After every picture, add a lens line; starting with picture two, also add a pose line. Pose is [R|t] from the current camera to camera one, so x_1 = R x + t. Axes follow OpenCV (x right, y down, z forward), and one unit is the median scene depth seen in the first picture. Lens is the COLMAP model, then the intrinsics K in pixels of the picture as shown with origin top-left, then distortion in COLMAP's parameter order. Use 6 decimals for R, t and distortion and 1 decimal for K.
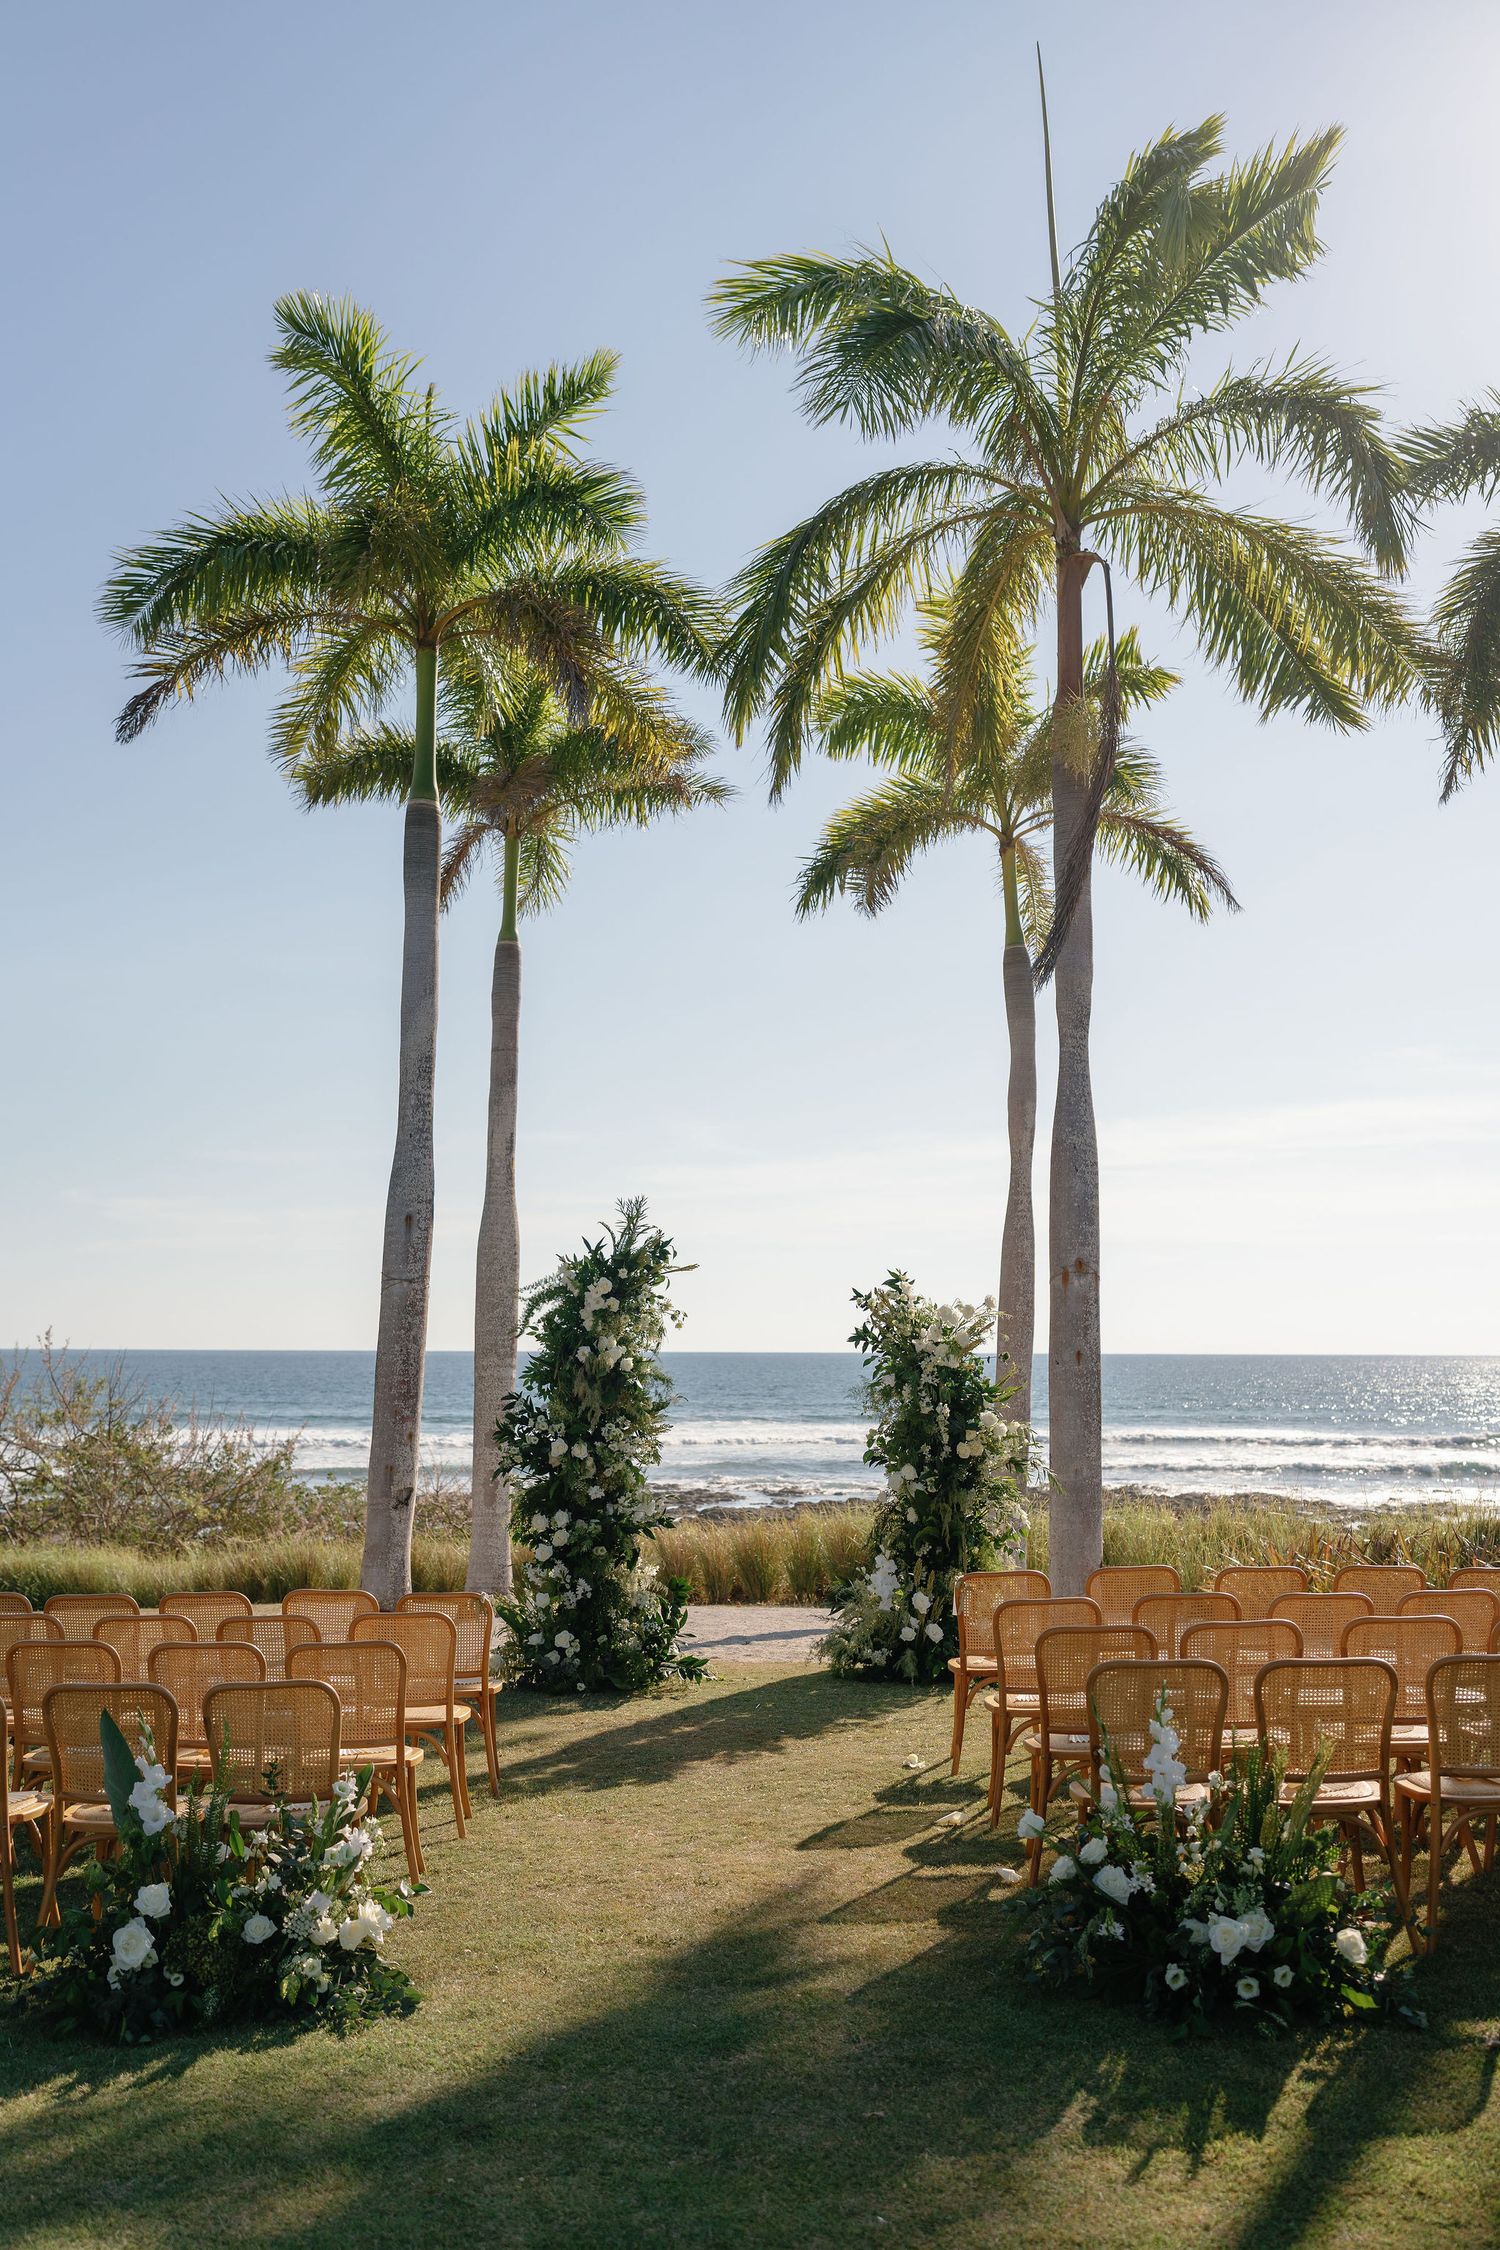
lens RADIAL K [[2152.0, 0, 750.0], [0, 2152.0, 1125.0], [0, 0, 1]] dist [-0.019695, -0.006104]
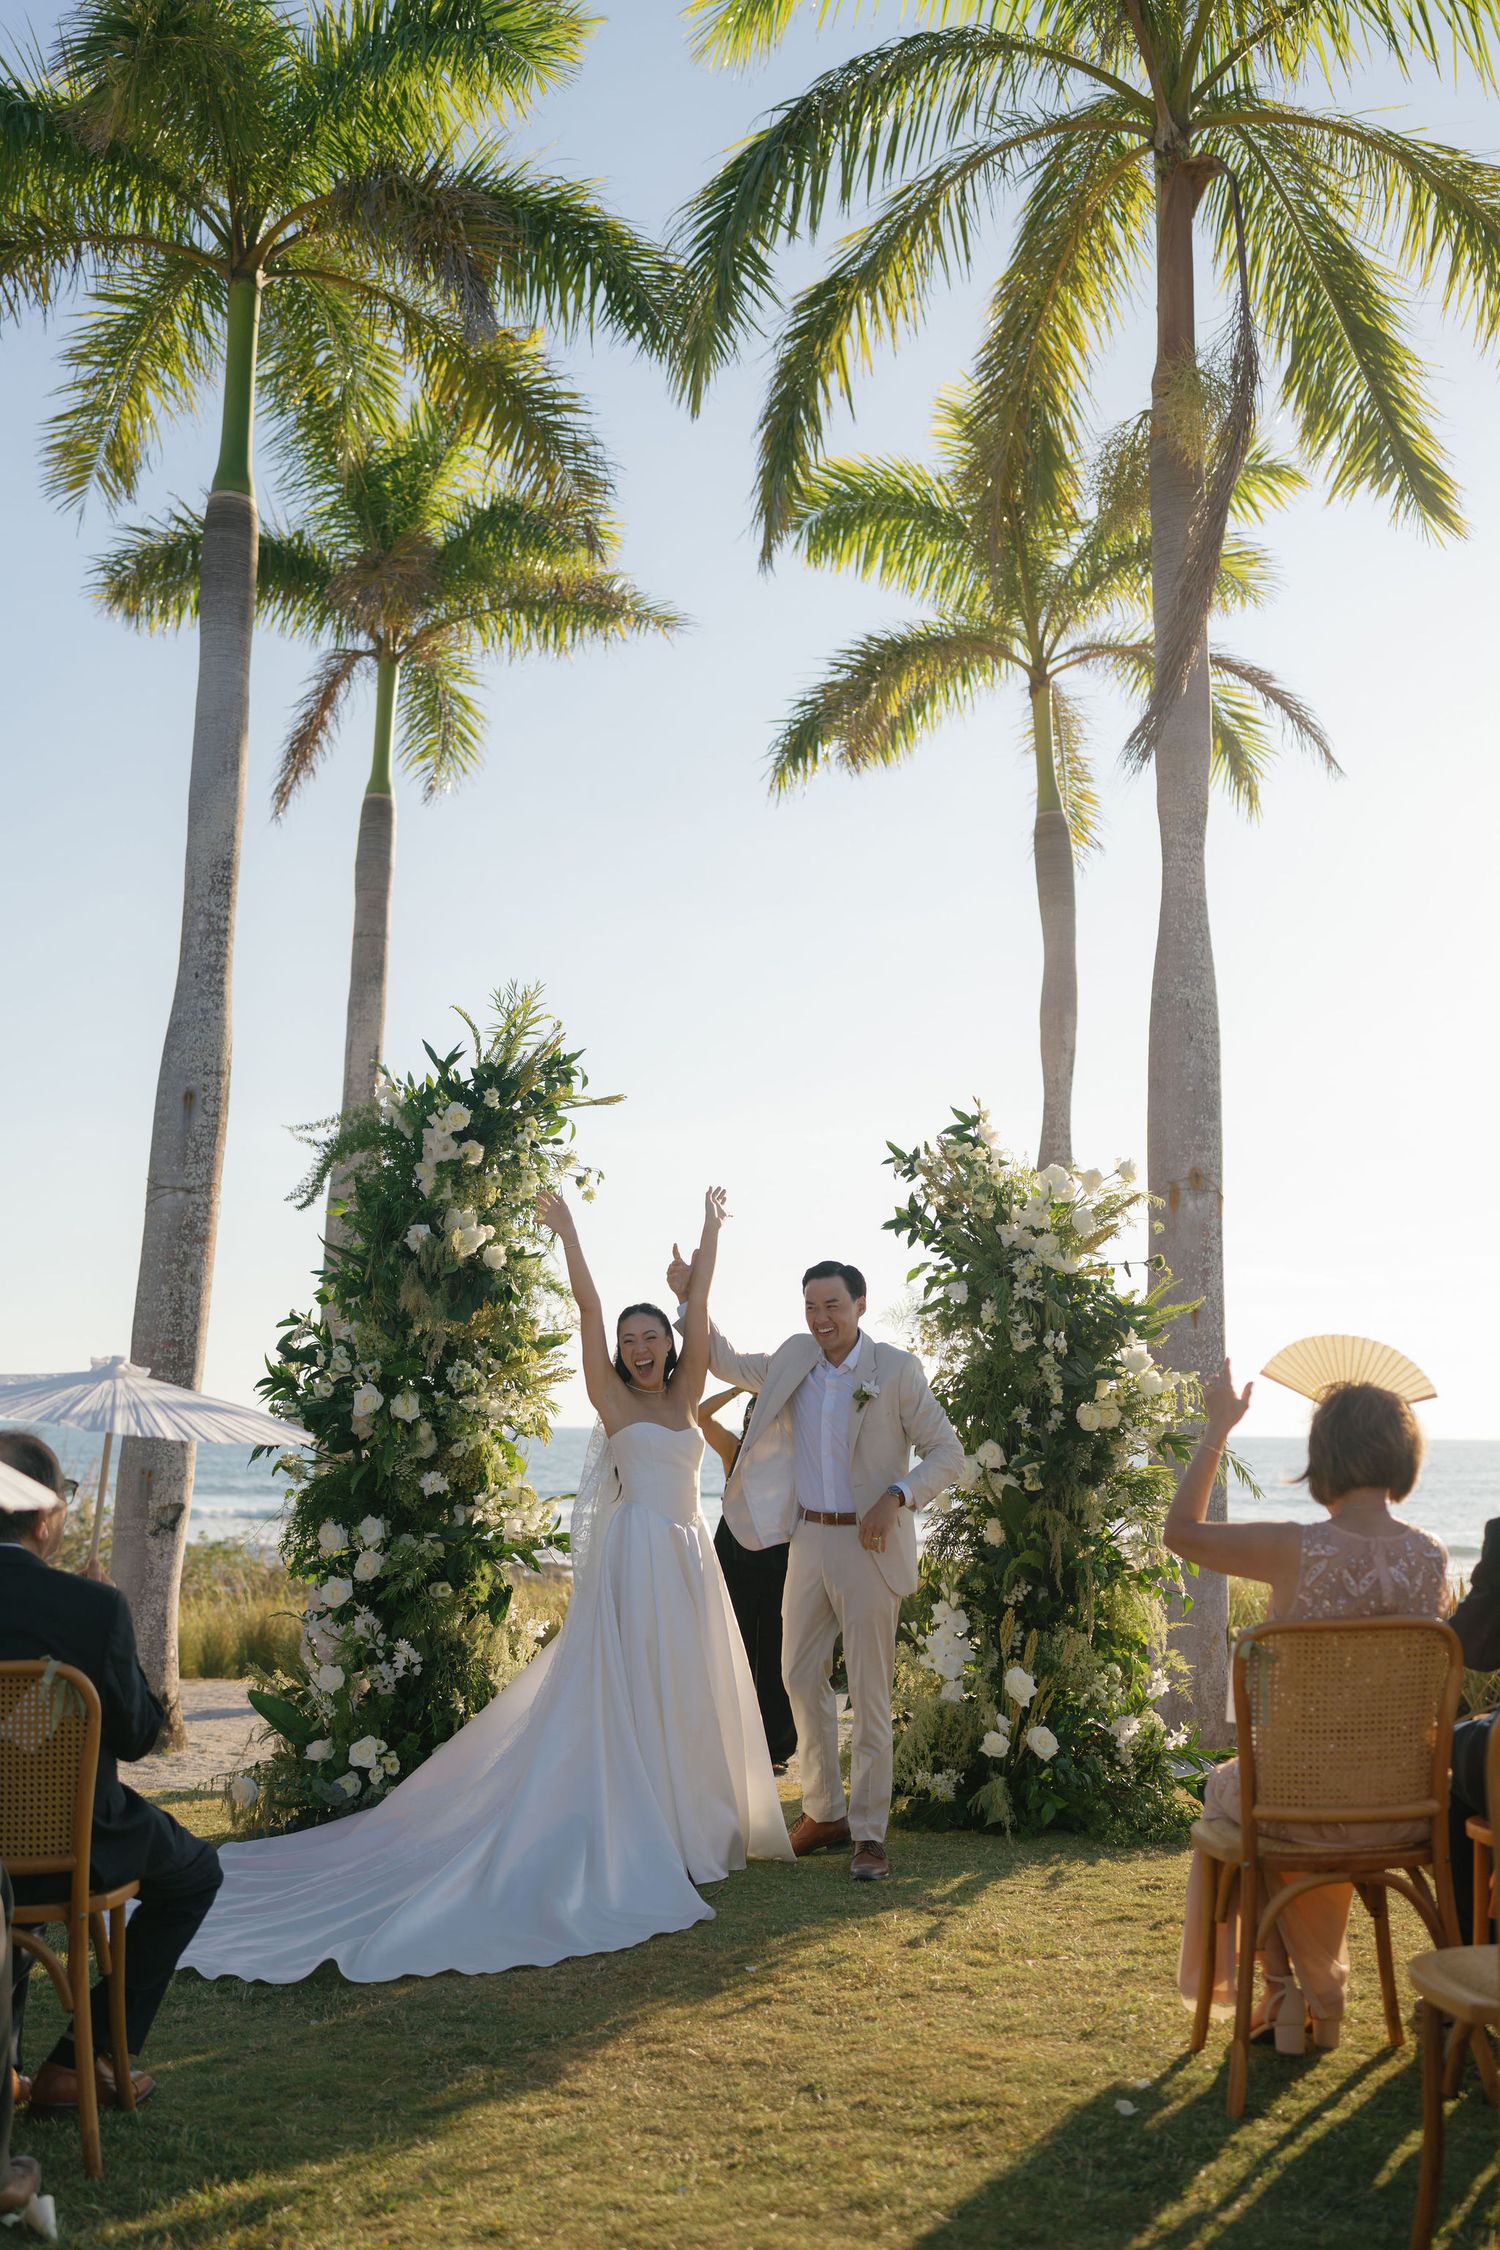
lens RADIAL K [[2246.1, 0, 750.0], [0, 2246.1, 1125.0], [0, 0, 1]] dist [0.010220, 0.013377]
pose [[0.999438, 0.014242, 0.030354, -0.008752], [-0.013523, 0.999626, -0.023787, 0.088619], [-0.030682, 0.023363, 0.999256, 0.404306]]
